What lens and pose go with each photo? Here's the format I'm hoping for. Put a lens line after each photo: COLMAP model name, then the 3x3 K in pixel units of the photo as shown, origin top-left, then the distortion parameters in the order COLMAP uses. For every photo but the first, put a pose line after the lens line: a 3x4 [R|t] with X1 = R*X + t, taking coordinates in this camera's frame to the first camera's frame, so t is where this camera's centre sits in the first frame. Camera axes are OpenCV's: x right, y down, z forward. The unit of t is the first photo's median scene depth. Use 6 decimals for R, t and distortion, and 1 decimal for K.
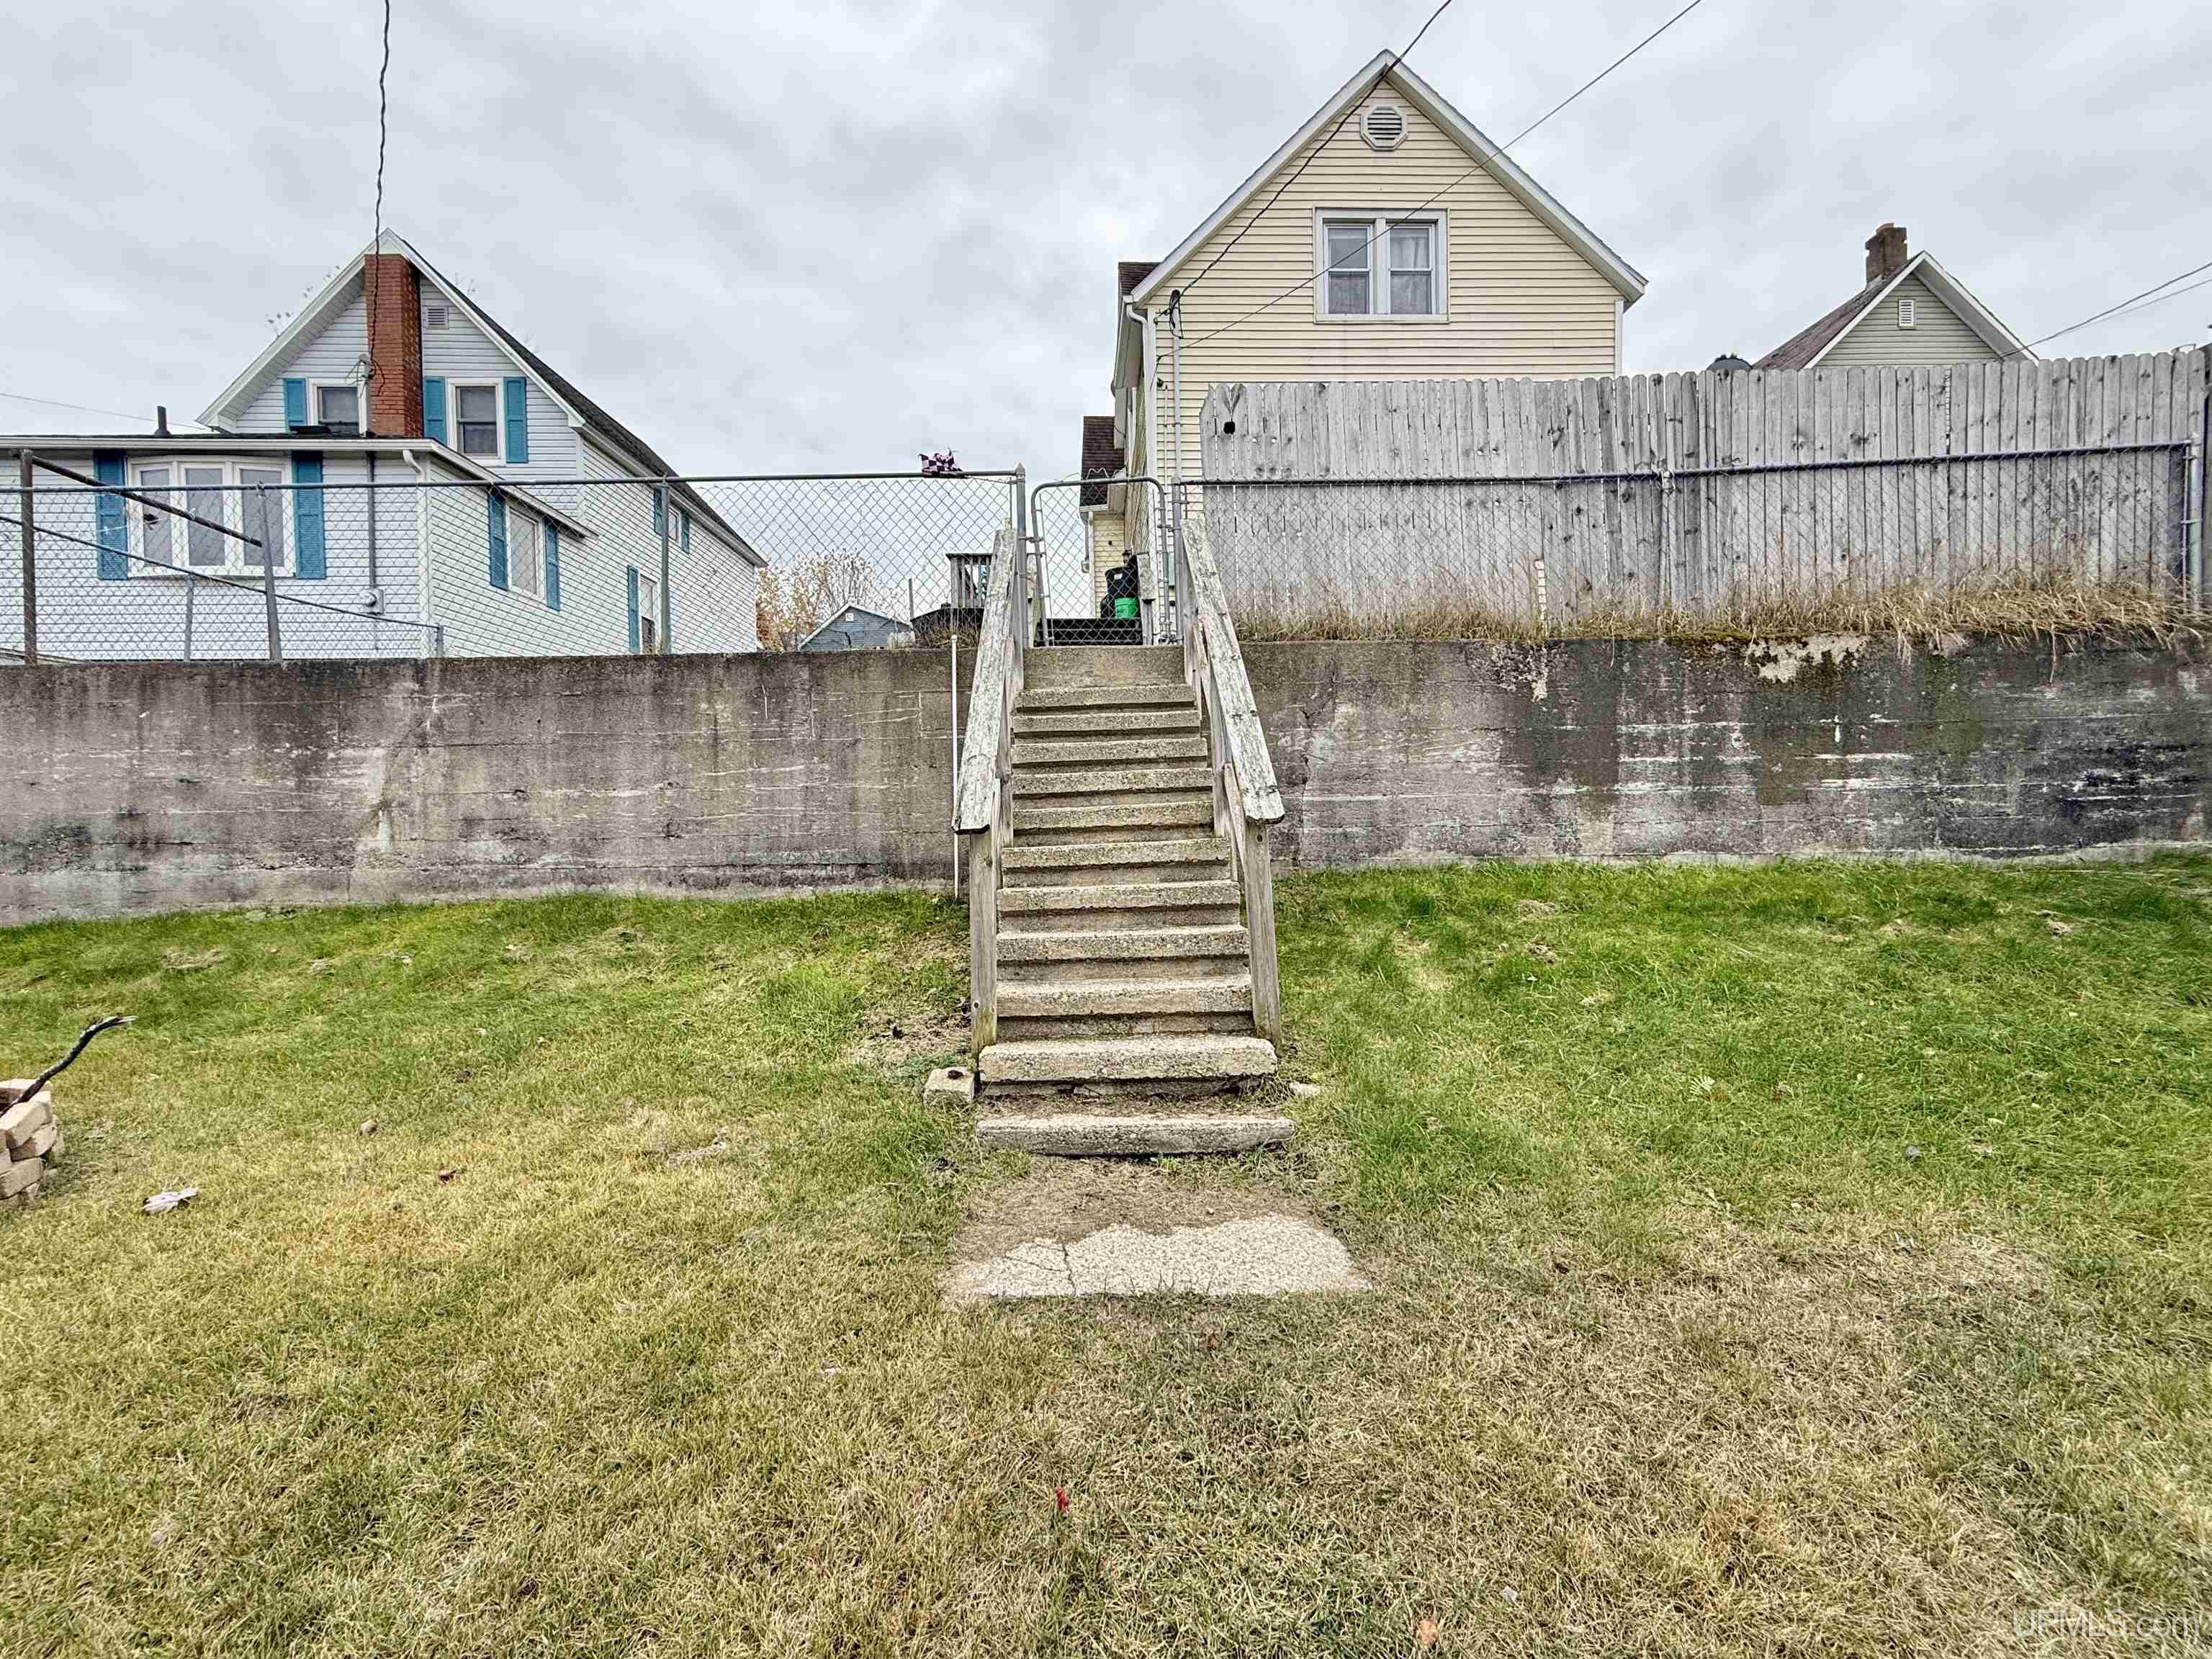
lens RADIAL K [[873.5, 0, 1089.6], [0, 873.5, 837.3], [0, 0, 1]] dist [-0.002501, -0.000528]
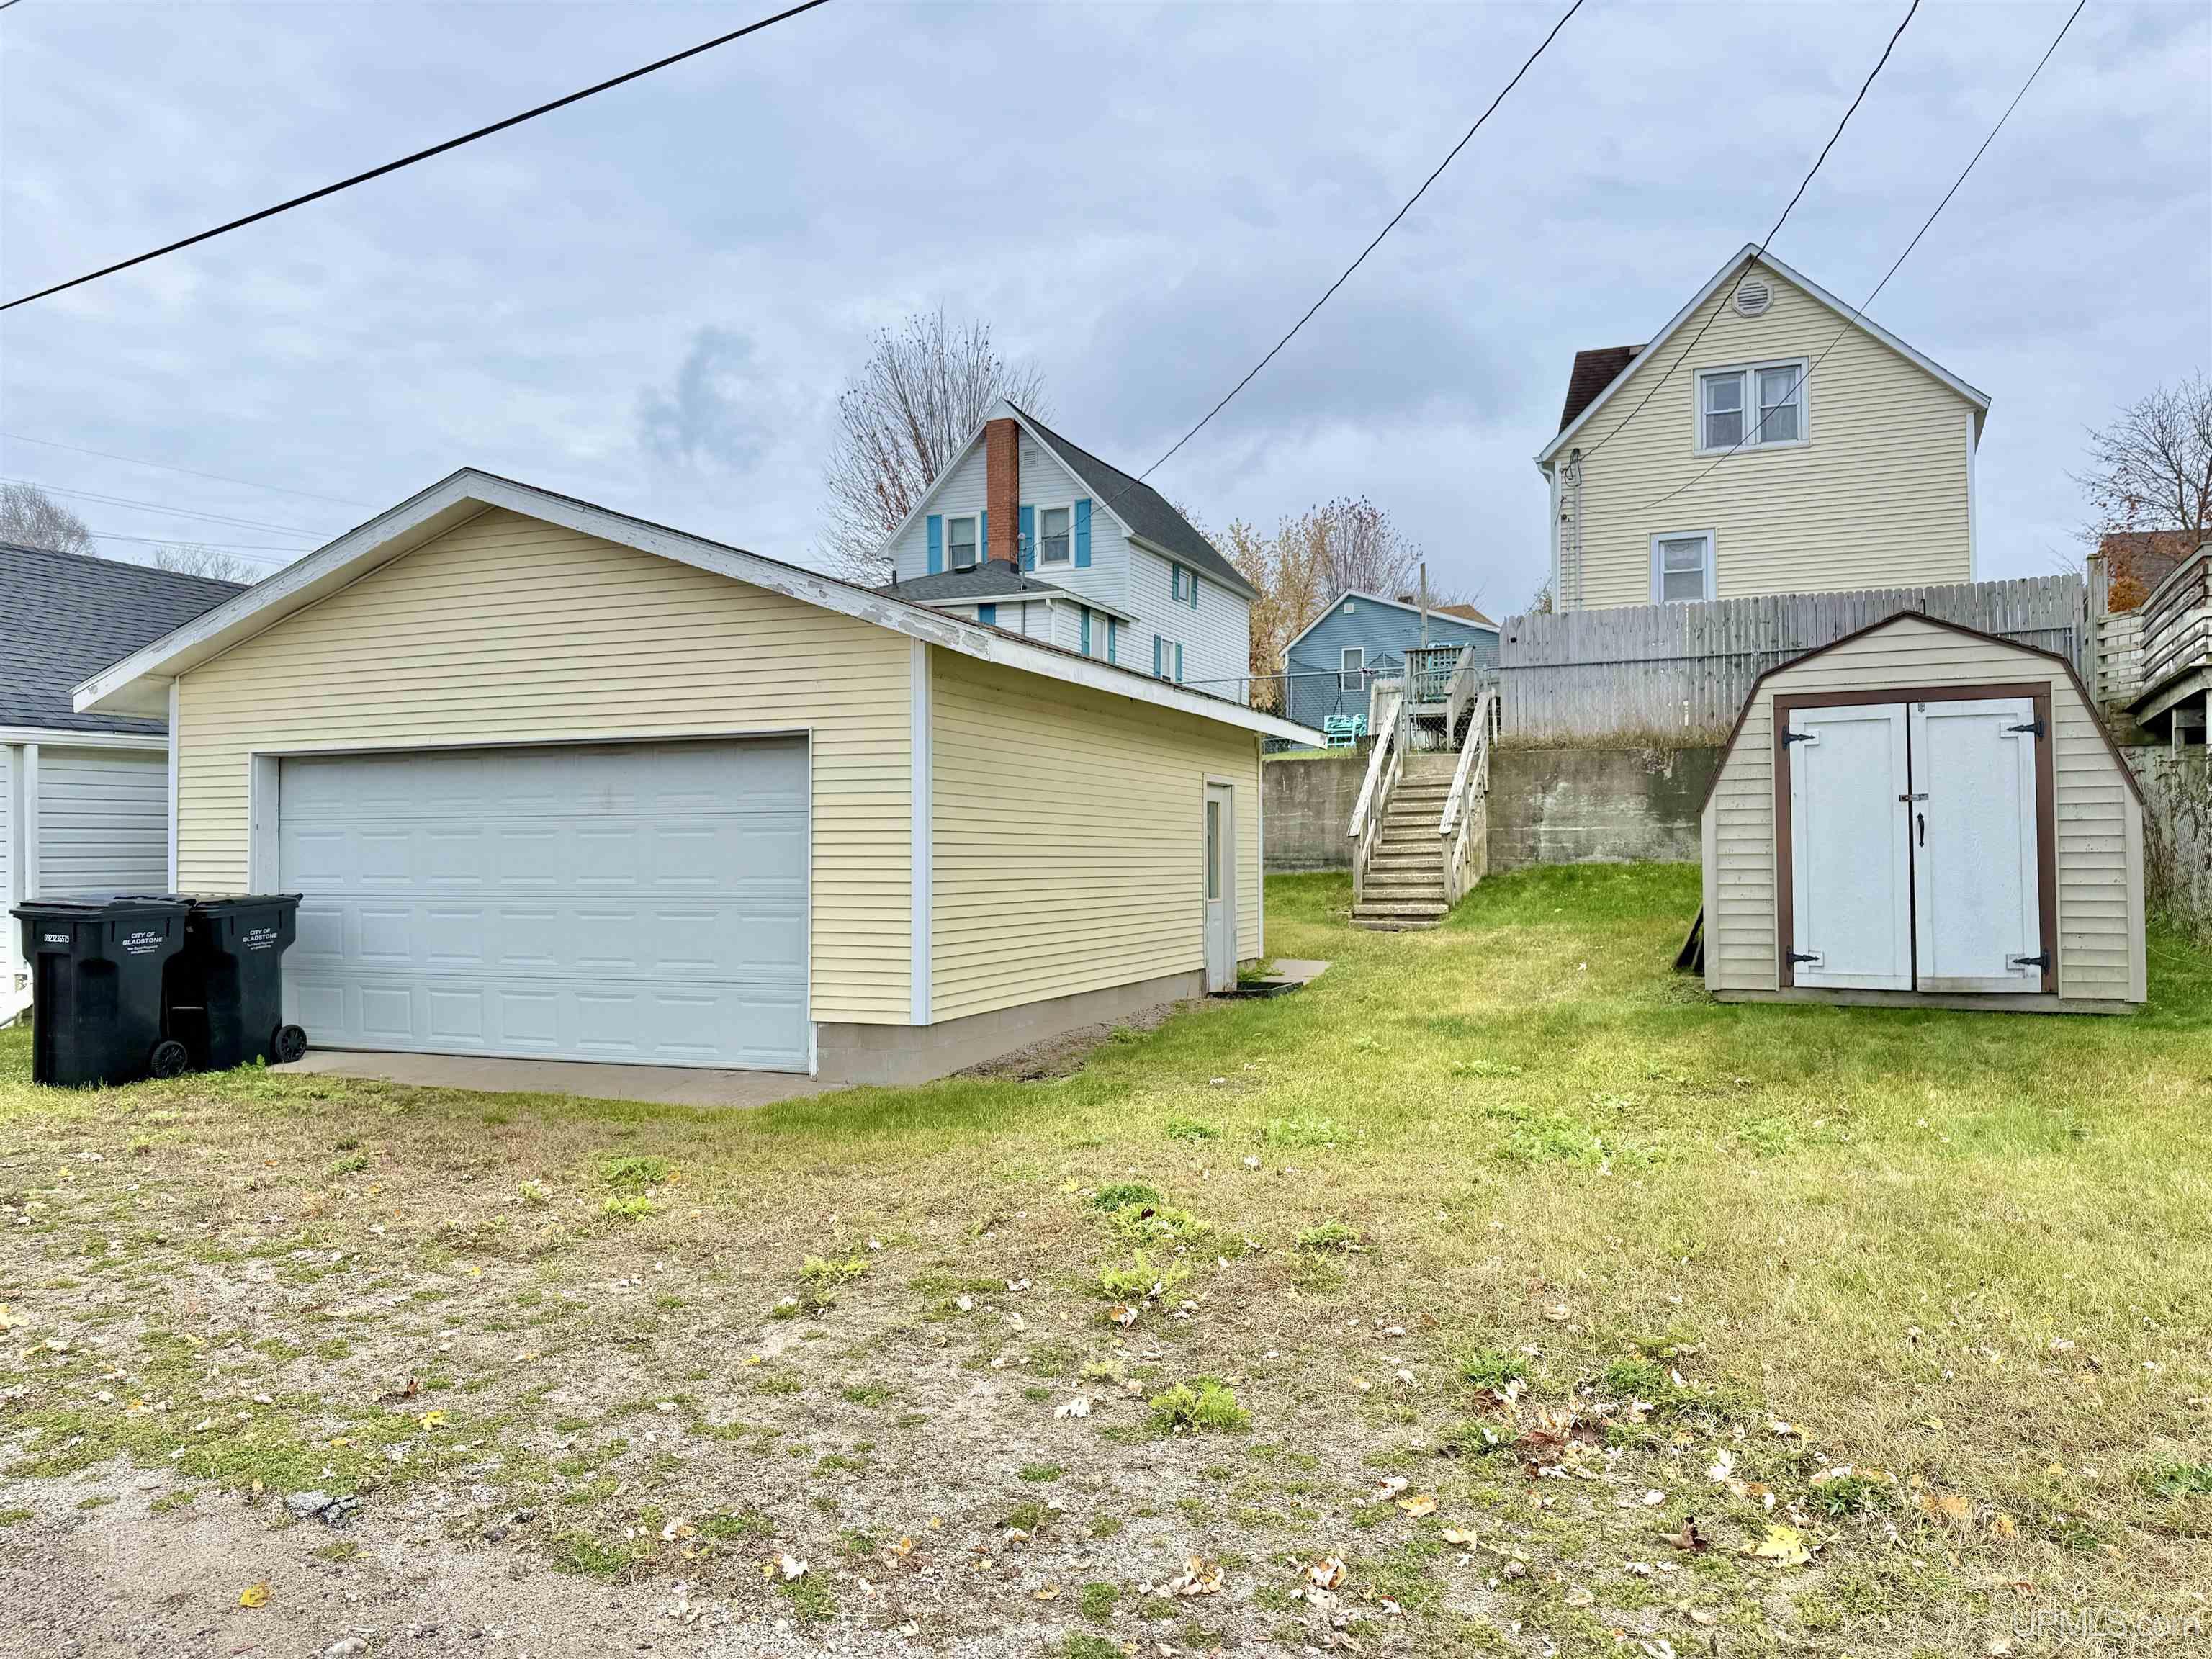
lens RADIAL K [[1549.2, 0, 1099.3], [0, 1549.2, 836.9], [0, 0, 1]] dist [0.014207, -0.001034]
pose [[0.907533, 0.006710, -0.419927, 0.777267], [-0.026564, 0.998787, -0.041451, 0.140490], [0.419140, 0.048773, 0.906611, -2.510494]]
